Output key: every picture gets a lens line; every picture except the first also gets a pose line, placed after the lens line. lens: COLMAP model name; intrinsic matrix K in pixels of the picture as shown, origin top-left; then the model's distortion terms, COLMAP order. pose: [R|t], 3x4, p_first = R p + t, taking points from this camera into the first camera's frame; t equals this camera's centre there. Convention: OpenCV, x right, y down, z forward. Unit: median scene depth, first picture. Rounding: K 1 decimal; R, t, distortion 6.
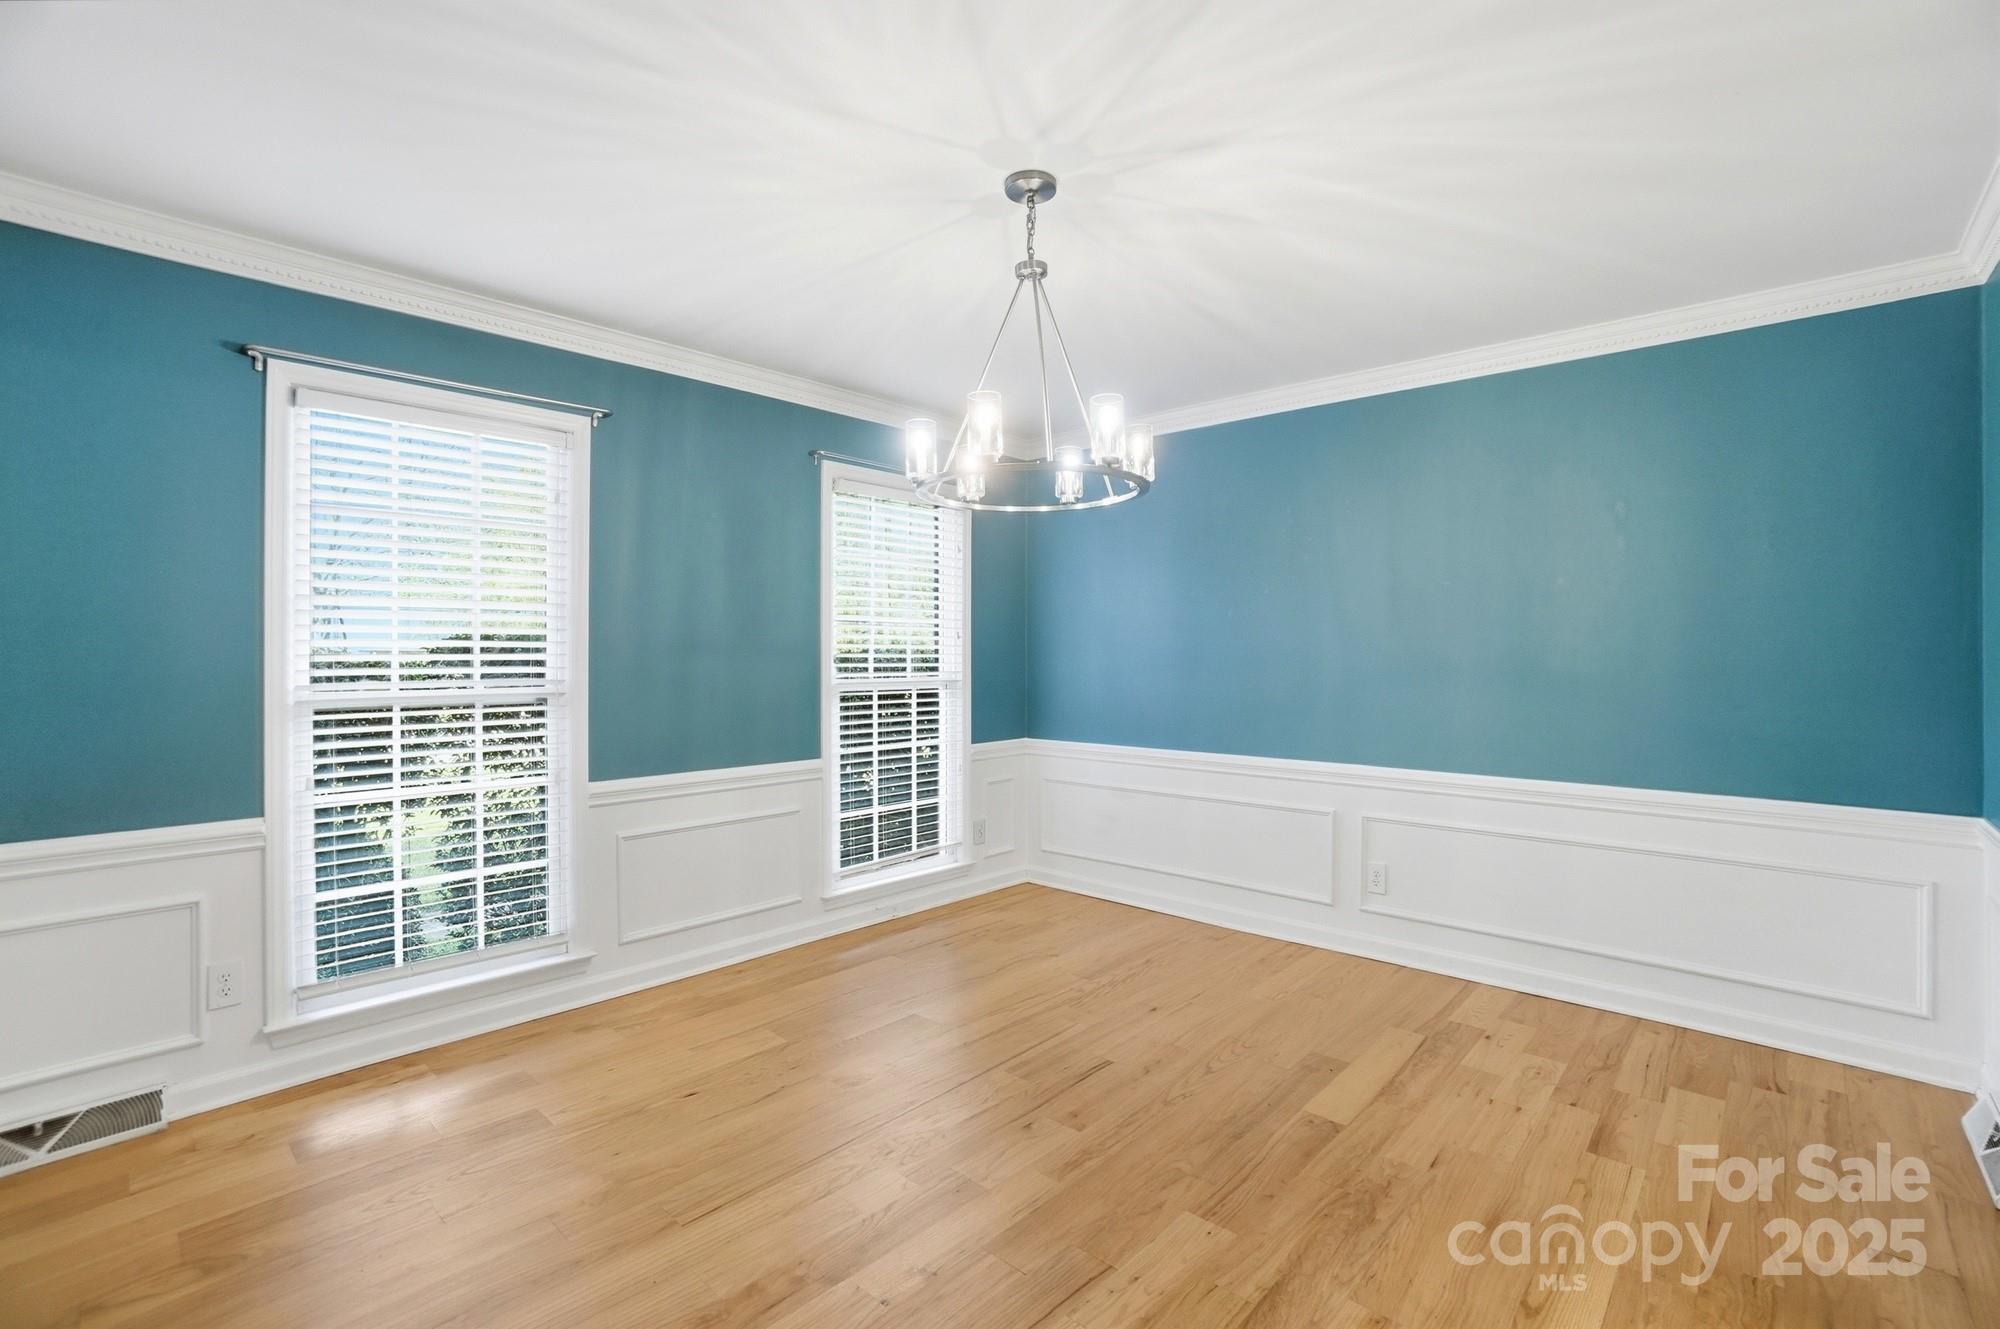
lens RADIAL K [[854.1, 0, 1000.0], [0, 854.1, 664.5], [0, 0, 1]] dist [-0.024194, 0.000080]
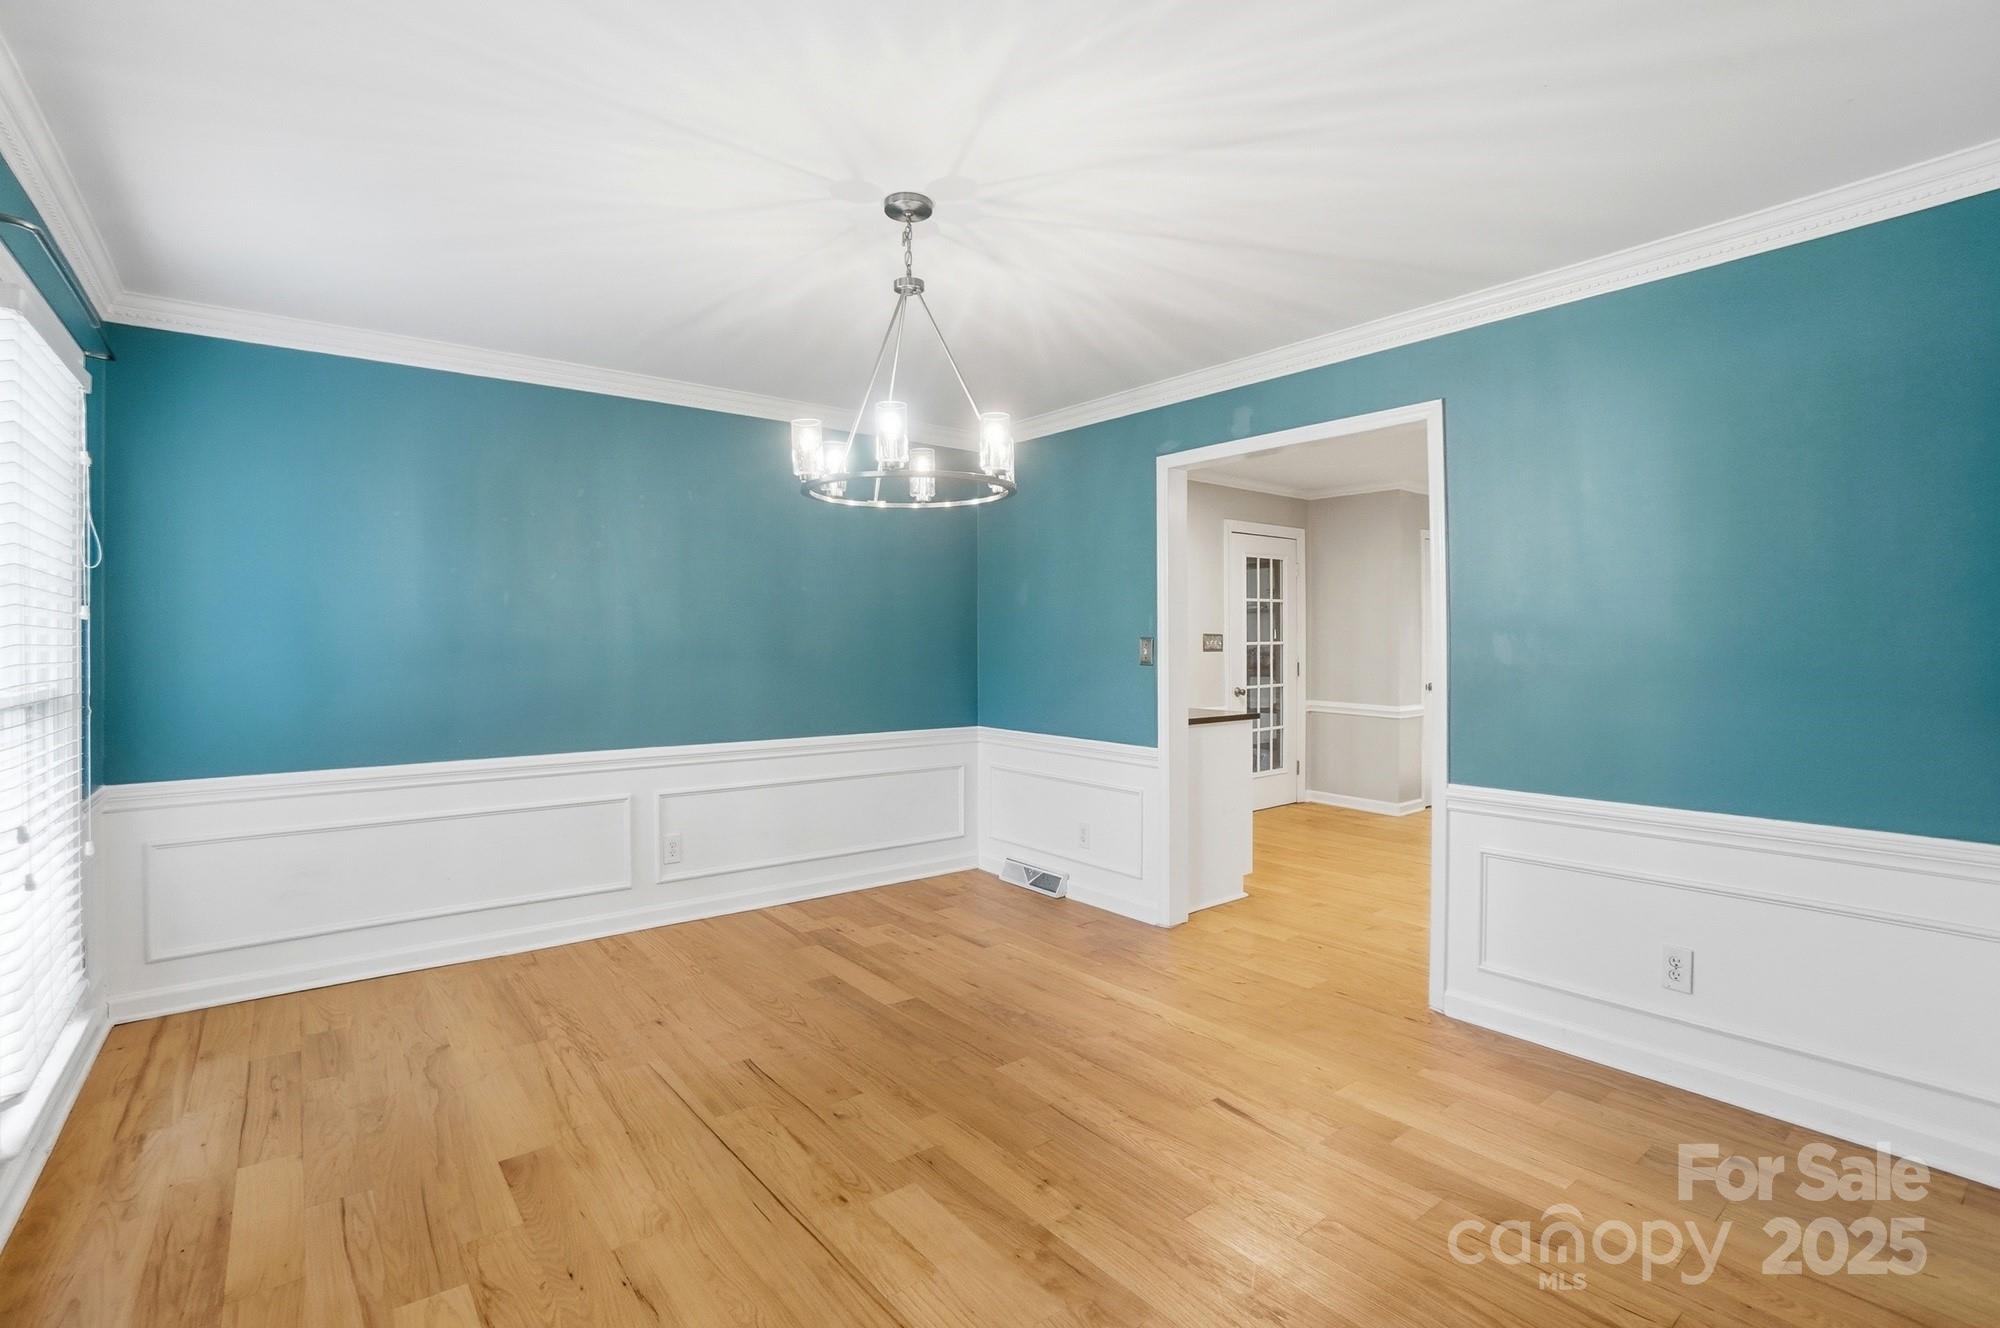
lens RADIAL K [[888.8, 0, 993.6], [0, 888.8, 646.2], [0, 0, 1]] dist [-0.063283, 0.024015]
pose [[0.190134, -0.000364, 0.981758, -0.770410], [0.010508, 0.999943, -0.001665, 0.001707], [-0.981702, 0.010632, 0.190127, 0.518106]]
